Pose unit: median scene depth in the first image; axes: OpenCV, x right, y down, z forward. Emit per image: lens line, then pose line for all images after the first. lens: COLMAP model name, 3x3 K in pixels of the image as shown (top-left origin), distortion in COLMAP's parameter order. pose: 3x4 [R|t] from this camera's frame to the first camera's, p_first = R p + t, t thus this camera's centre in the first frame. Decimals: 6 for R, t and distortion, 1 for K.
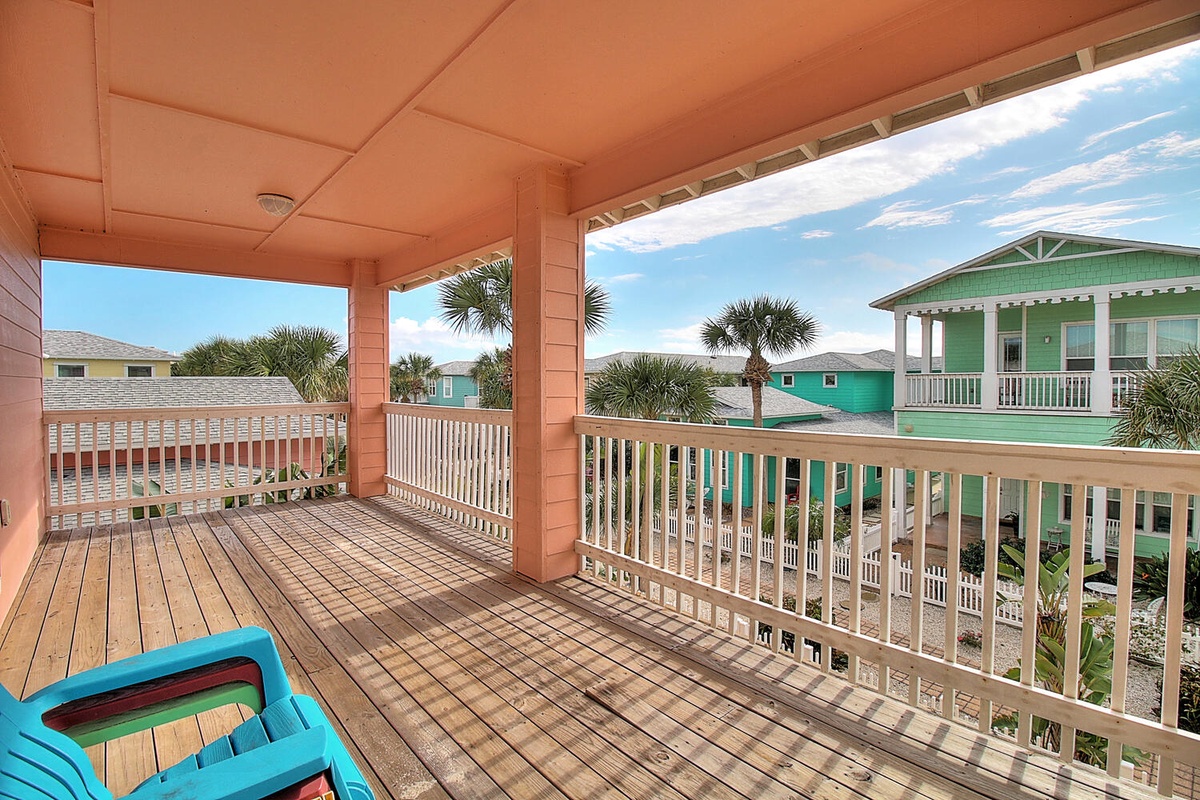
lens RADIAL K [[551.8, 0, 604.1], [0, 551.8, 392.8], [0, 0, 1]] dist [0.000708, -0.013087]
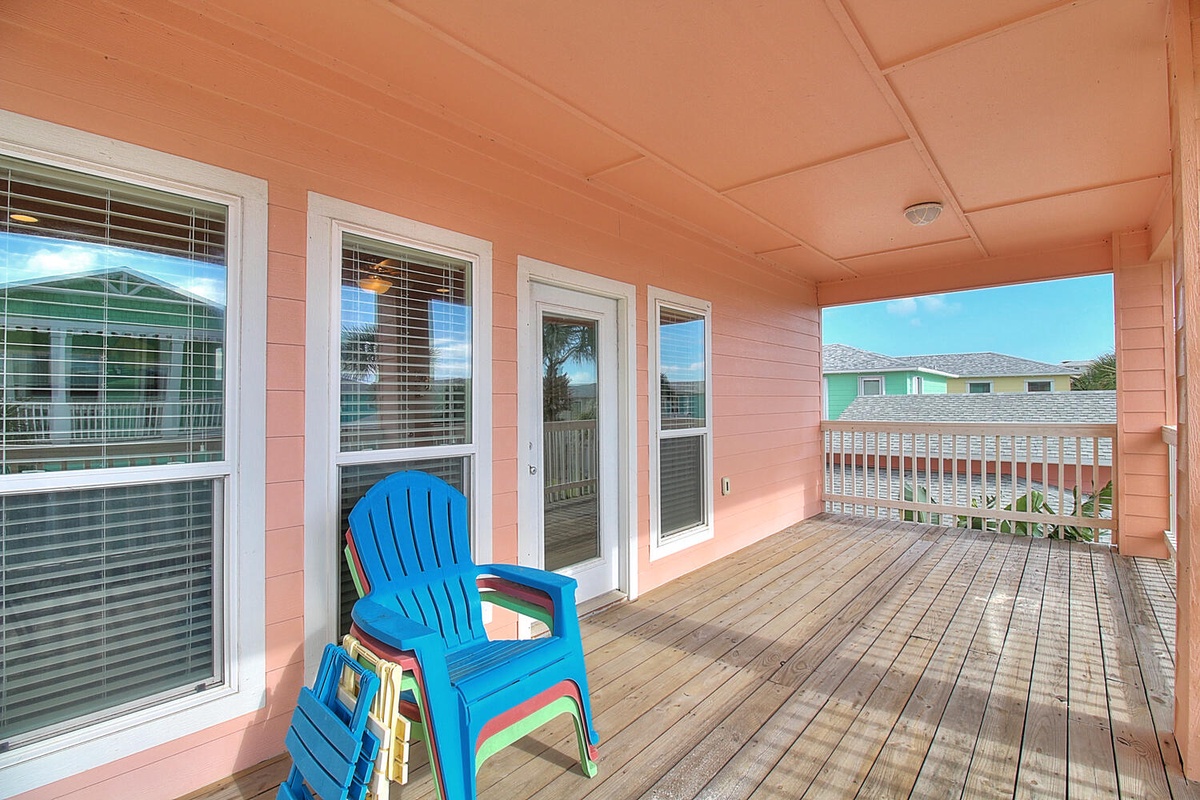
lens RADIAL K [[551.8, 0, 604.1], [0, 551.8, 392.8], [0, 0, 1]] dist [0.000708, -0.013087]
pose [[0.141356, -0.015335, -0.989840, 0.248716], [-0.011274, 0.999790, -0.017099, -0.006276], [0.989895, 0.013576, 0.141153, 0.291681]]
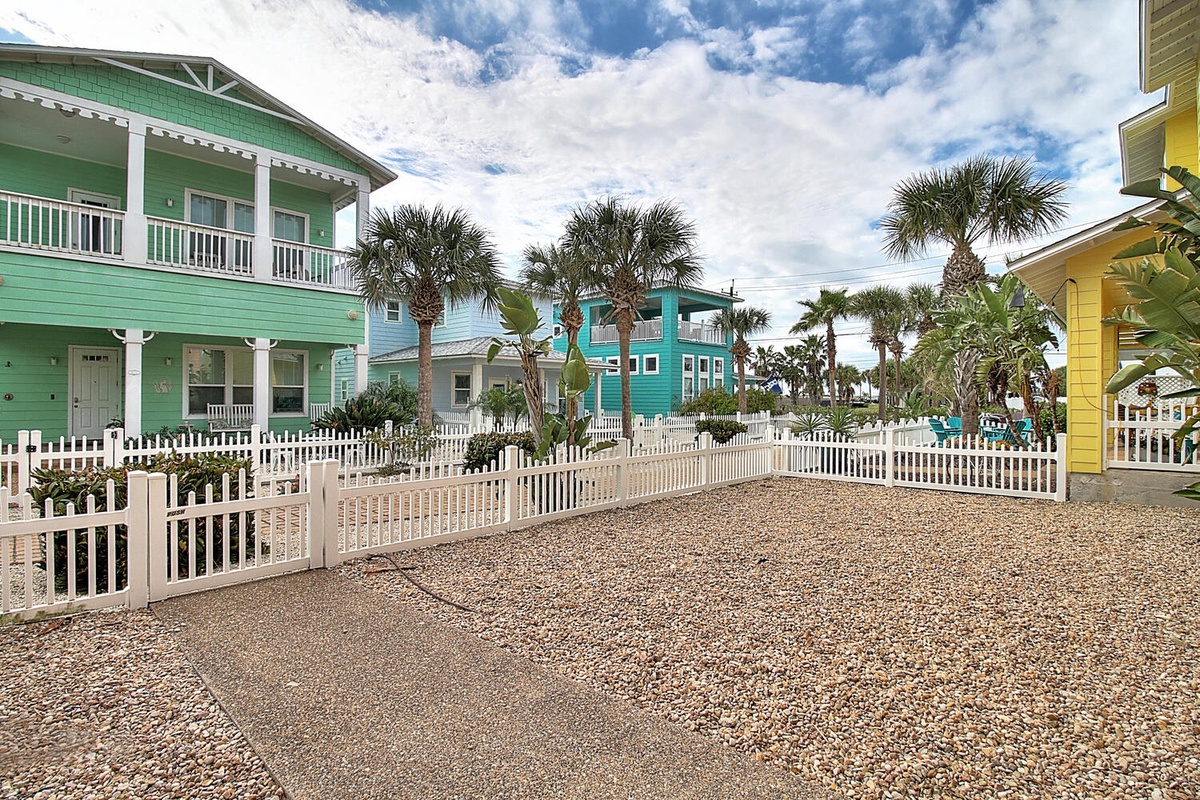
lens RADIAL K [[563.0, 0, 603.6], [0, 563.0, 404.9], [0, 0, 1]] dist [0.001661, -0.013961]
pose [[-0.094052, -0.010609, 0.995511, -0.407210], [0.007544, 0.999907, 0.011368, 0.724041], [-0.995539, 0.008580, -0.093964, 1.431577]]
